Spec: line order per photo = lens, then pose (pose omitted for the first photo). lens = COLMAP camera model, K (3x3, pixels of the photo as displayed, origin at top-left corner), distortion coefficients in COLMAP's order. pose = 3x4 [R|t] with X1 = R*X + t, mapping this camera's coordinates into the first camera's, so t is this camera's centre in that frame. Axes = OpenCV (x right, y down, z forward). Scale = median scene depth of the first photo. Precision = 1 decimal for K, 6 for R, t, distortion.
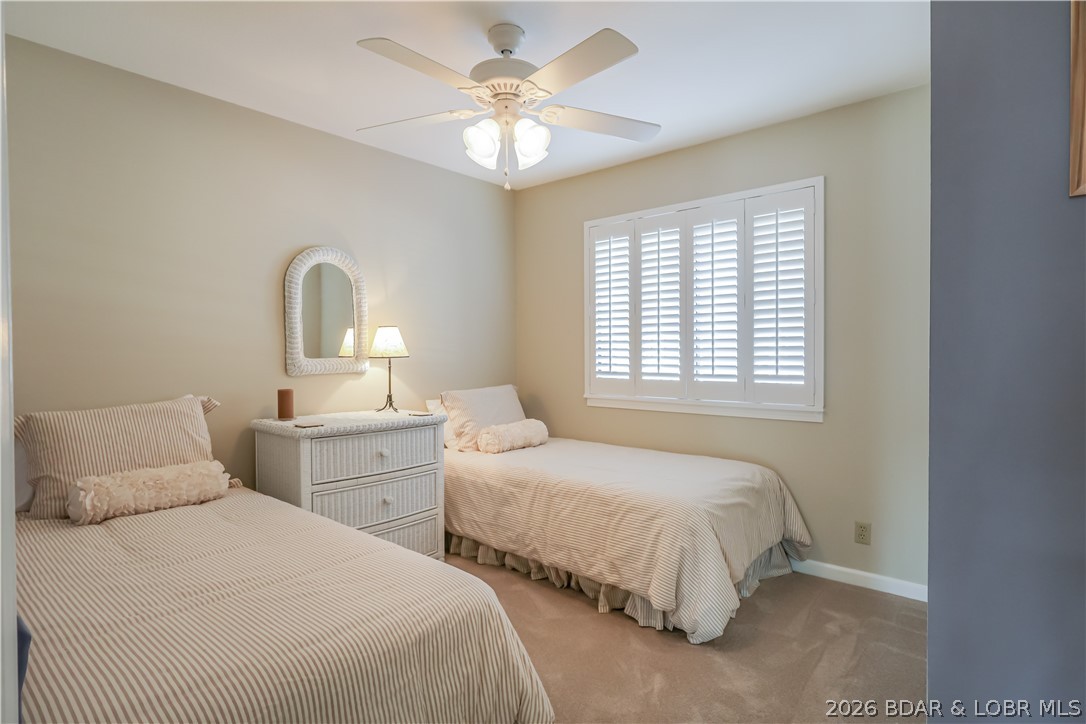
lens RADIAL K [[562.7, 0, 540.8], [0, 562.7, 364.5], [0, 0, 1]] dist [0.001229, 0.000572]
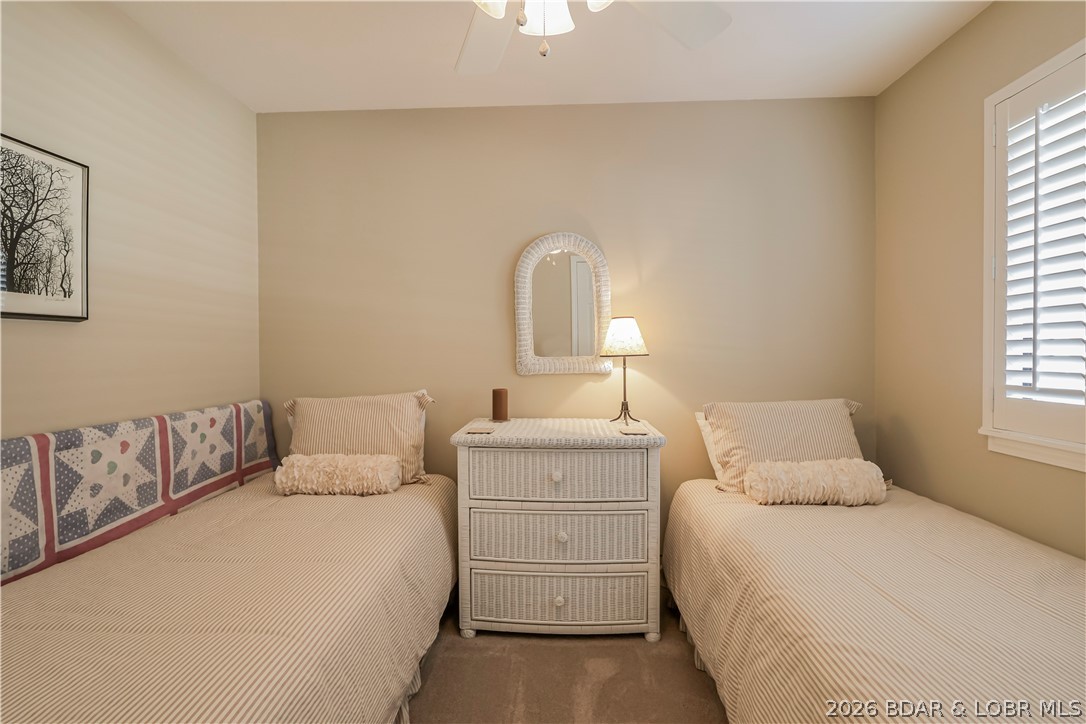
lens RADIAL K [[512.2, 0, 542.6], [0, 512.2, 357.3], [0, 0, 1]] dist [0.002991, 0.001273]
pose [[0.620845, 0.010625, -0.783861, 0.235316], [-0.011110, 0.999927, 0.004754, -0.012879], [0.783854, 0.005757, 0.620918, 0.451366]]
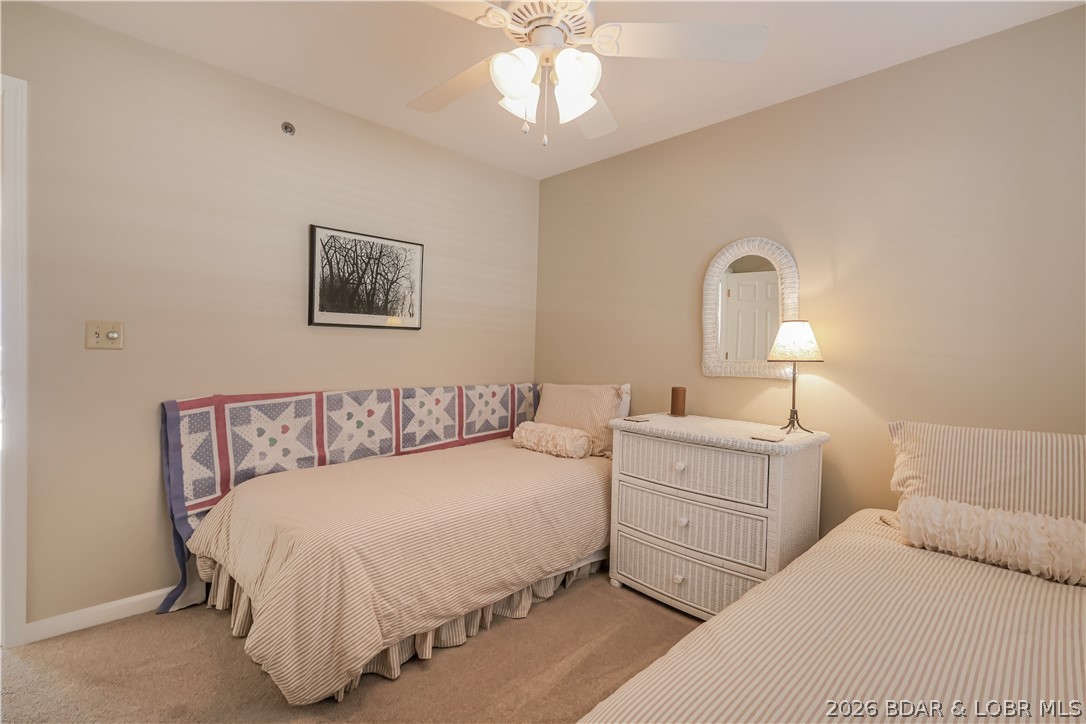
lens RADIAL K [[512.2, 0, 538.3], [0, 512.2, 356.8], [0, 0, 1]] dist [0.002991, 0.001273]
pose [[-0.094137, 0.014879, -0.995448, 0.460558], [-0.039245, 0.999056, 0.018644, -0.018196], [0.994785, 0.040821, -0.093464, 0.718192]]
